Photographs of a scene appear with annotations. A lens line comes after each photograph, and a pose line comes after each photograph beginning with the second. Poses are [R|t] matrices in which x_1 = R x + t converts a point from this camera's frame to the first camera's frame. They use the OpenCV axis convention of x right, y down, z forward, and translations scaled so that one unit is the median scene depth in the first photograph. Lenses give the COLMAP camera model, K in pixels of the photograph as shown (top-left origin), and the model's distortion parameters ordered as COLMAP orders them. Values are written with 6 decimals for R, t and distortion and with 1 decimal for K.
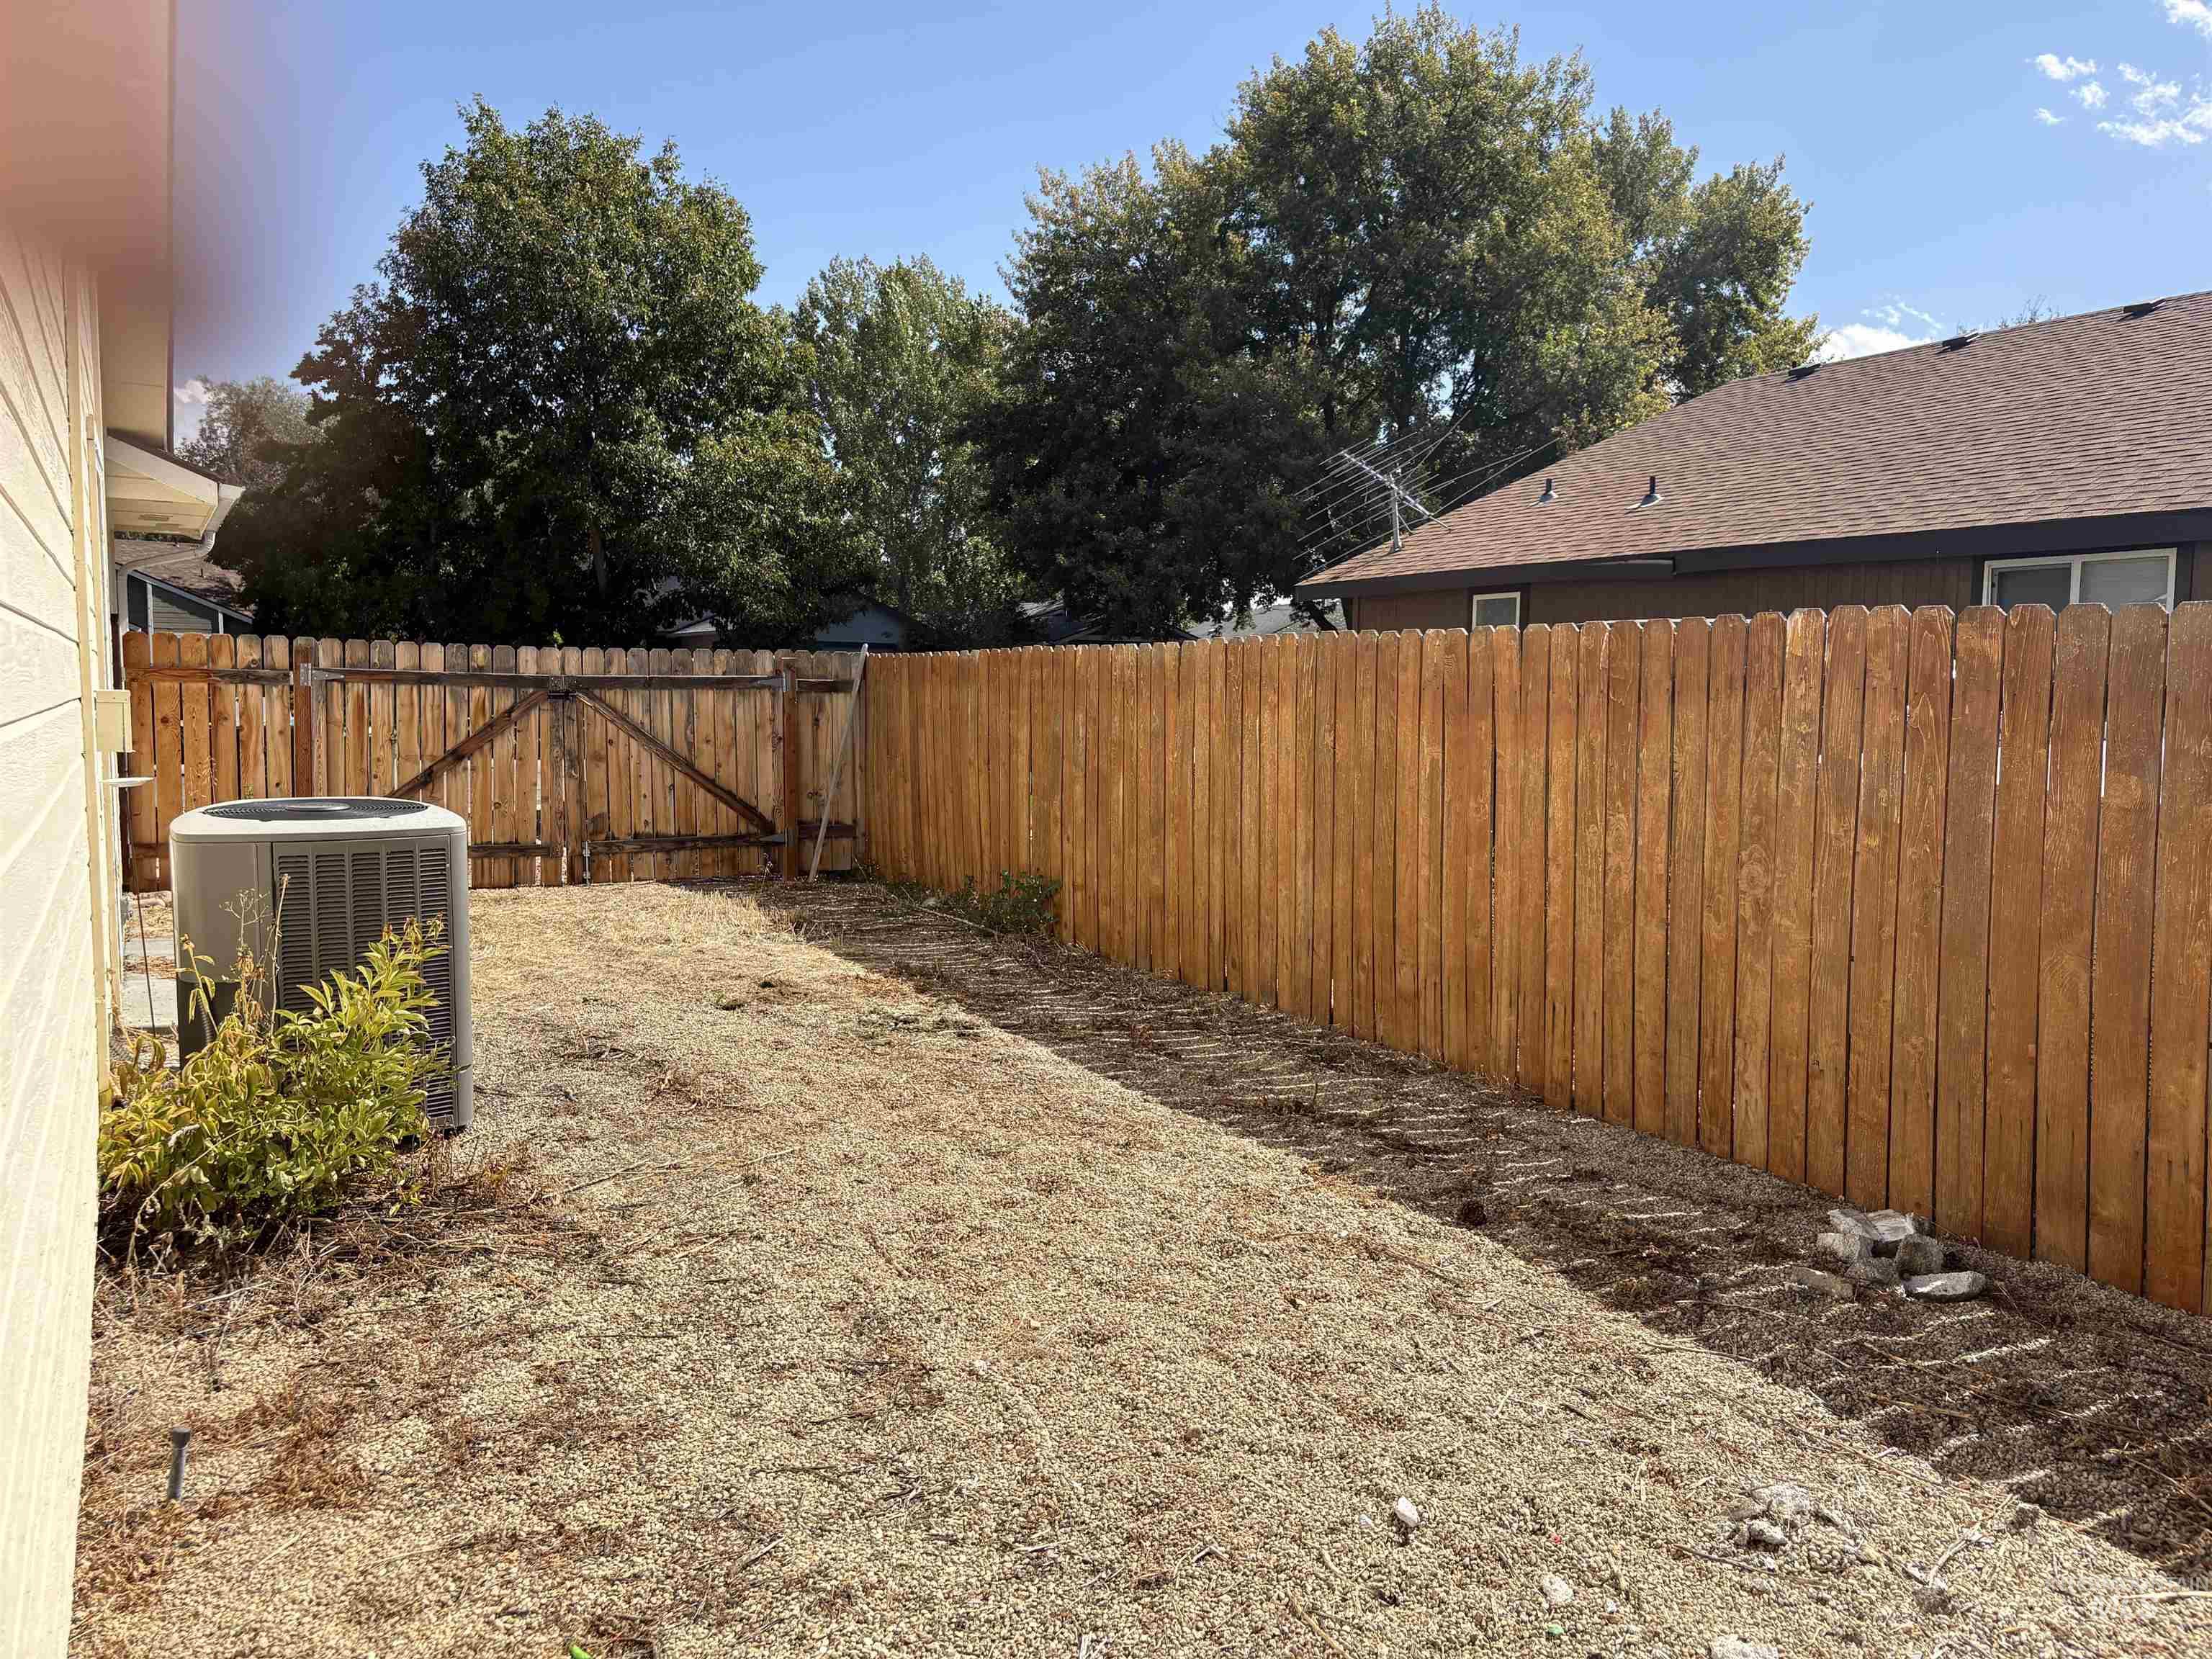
lens RADIAL K [[1650.7, 0, 1124.6], [0, 1650.7, 833.2], [0, 0, 1]] dist [0.093267, -0.118500]
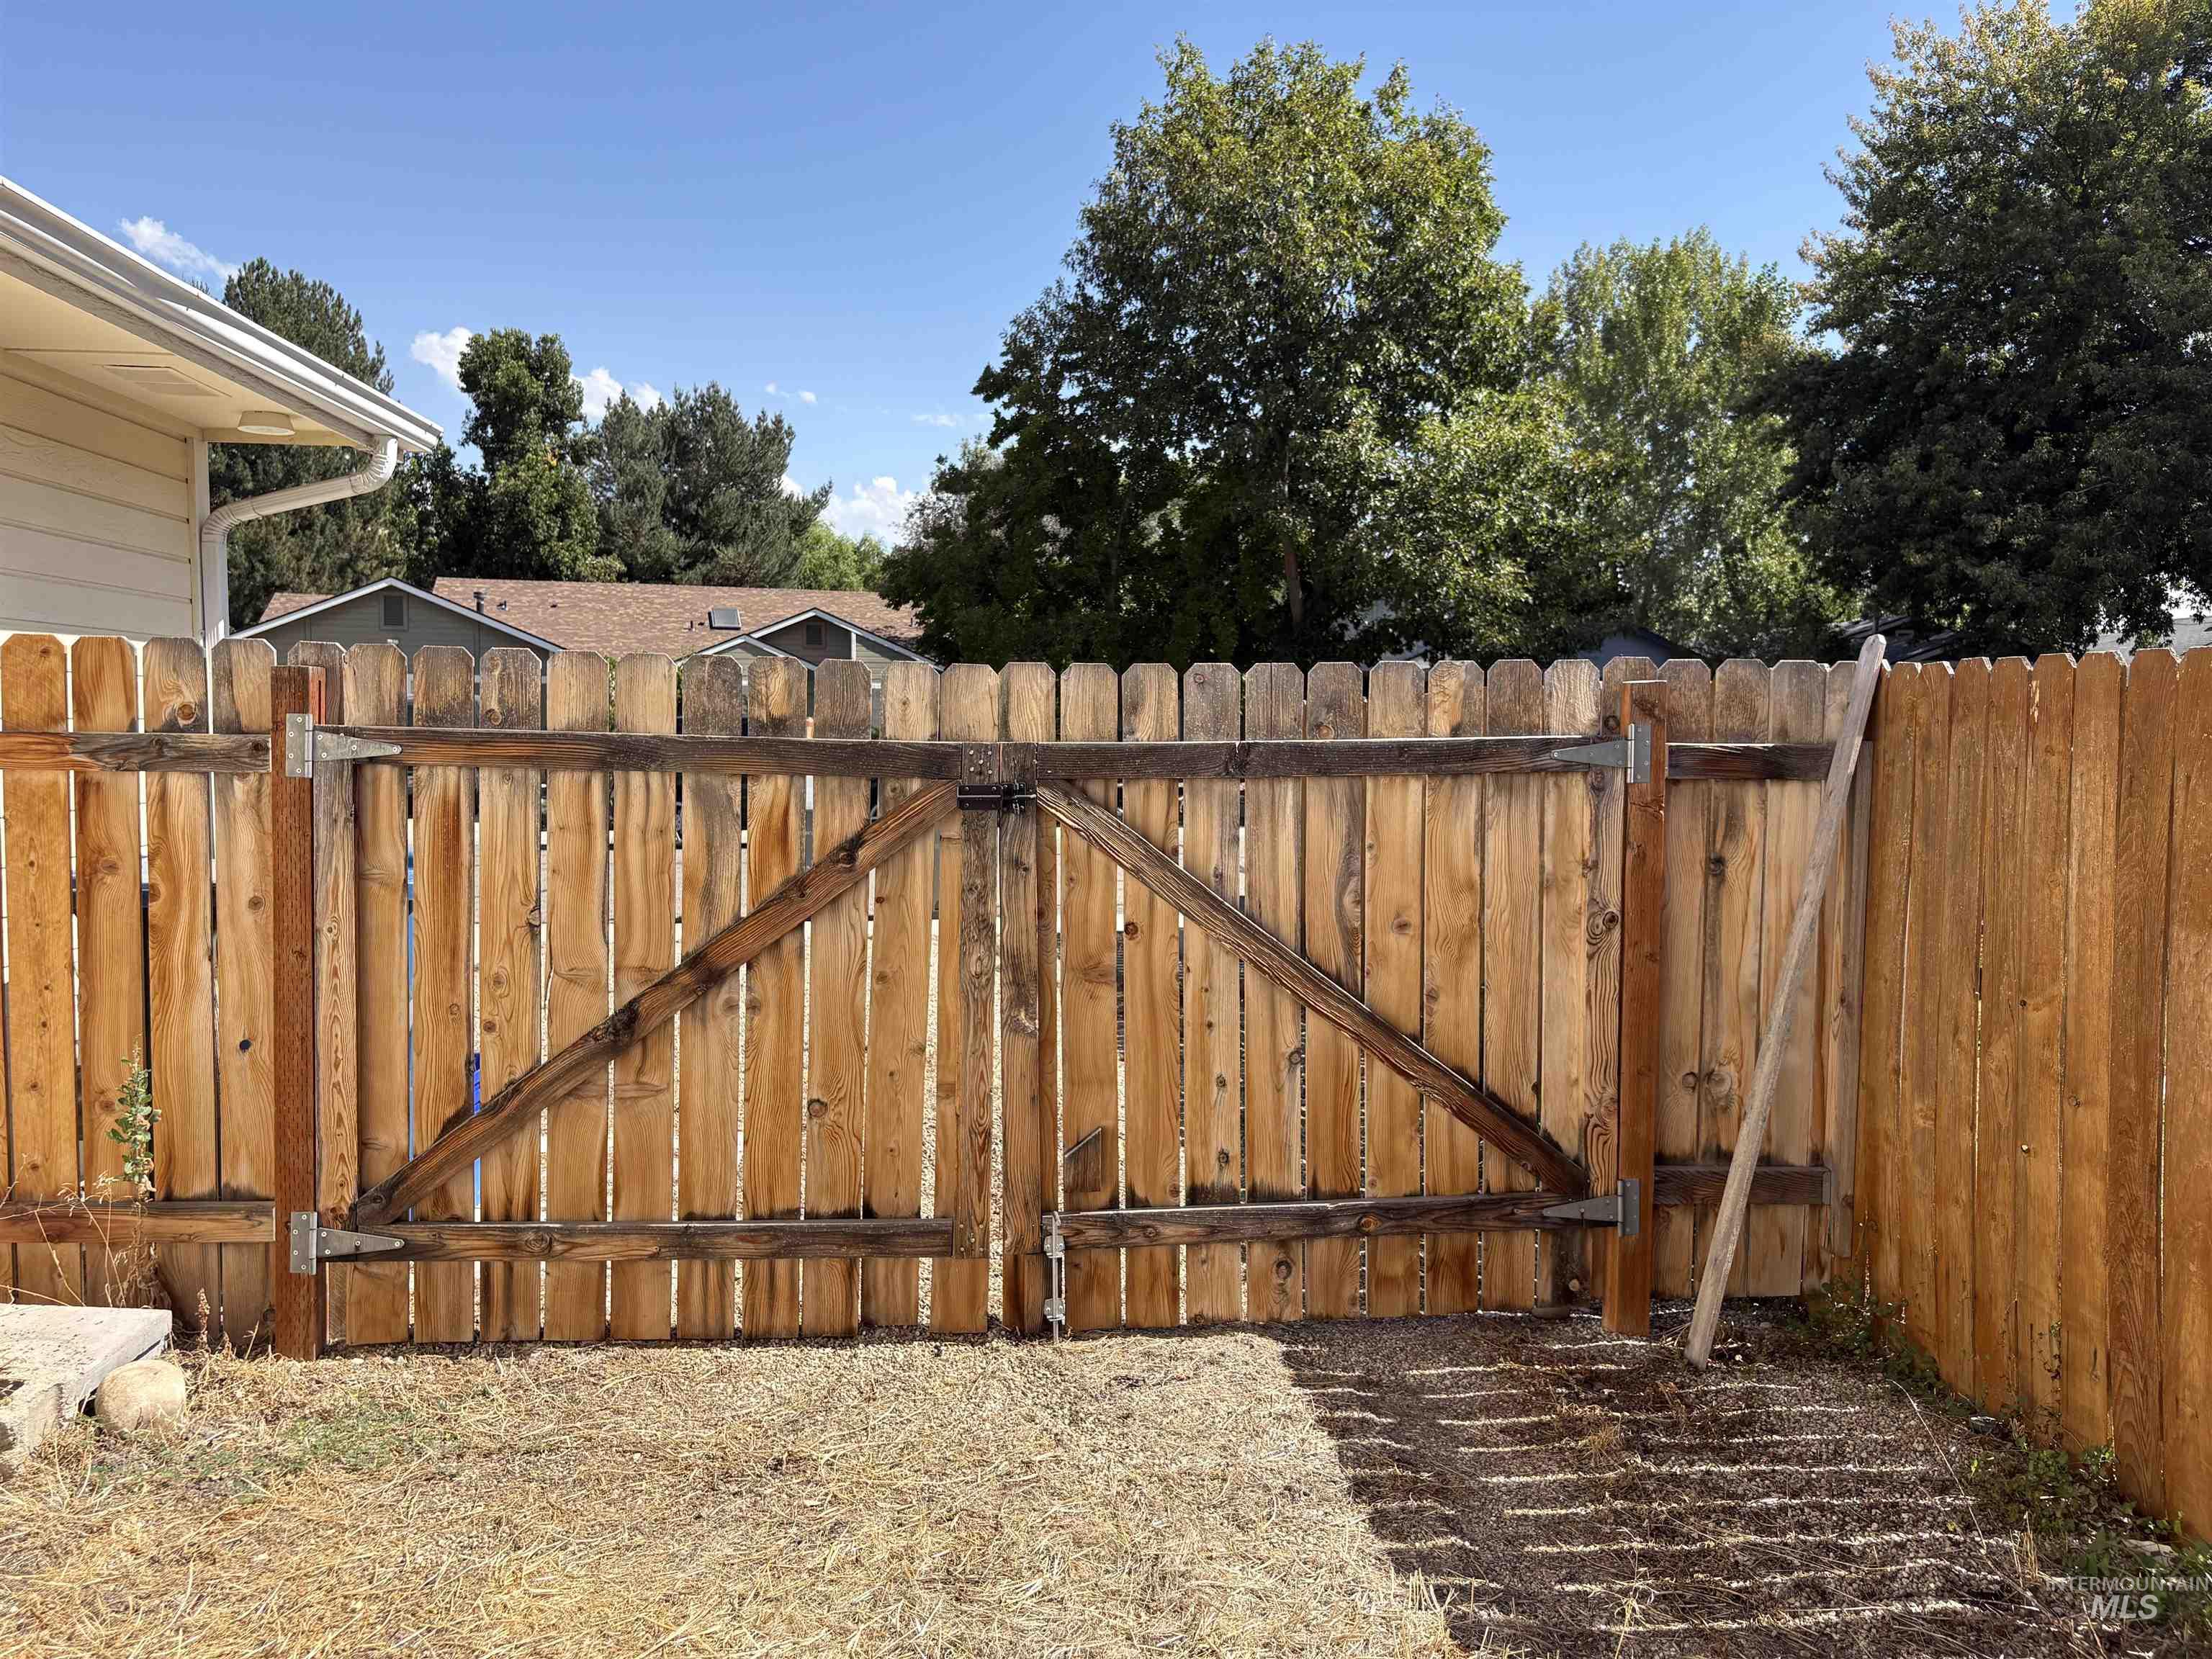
lens RADIAL K [[1650.7, 0, 1124.6], [0, 1650.7, 833.2], [0, 0, 1]] dist [0.093267, -0.118500]
pose [[0.913306, 0.022079, -0.406676, -0.160609], [-0.033042, 0.999255, -0.019955, -0.064515], [0.405932, 0.031662, 0.913354, 0.646803]]
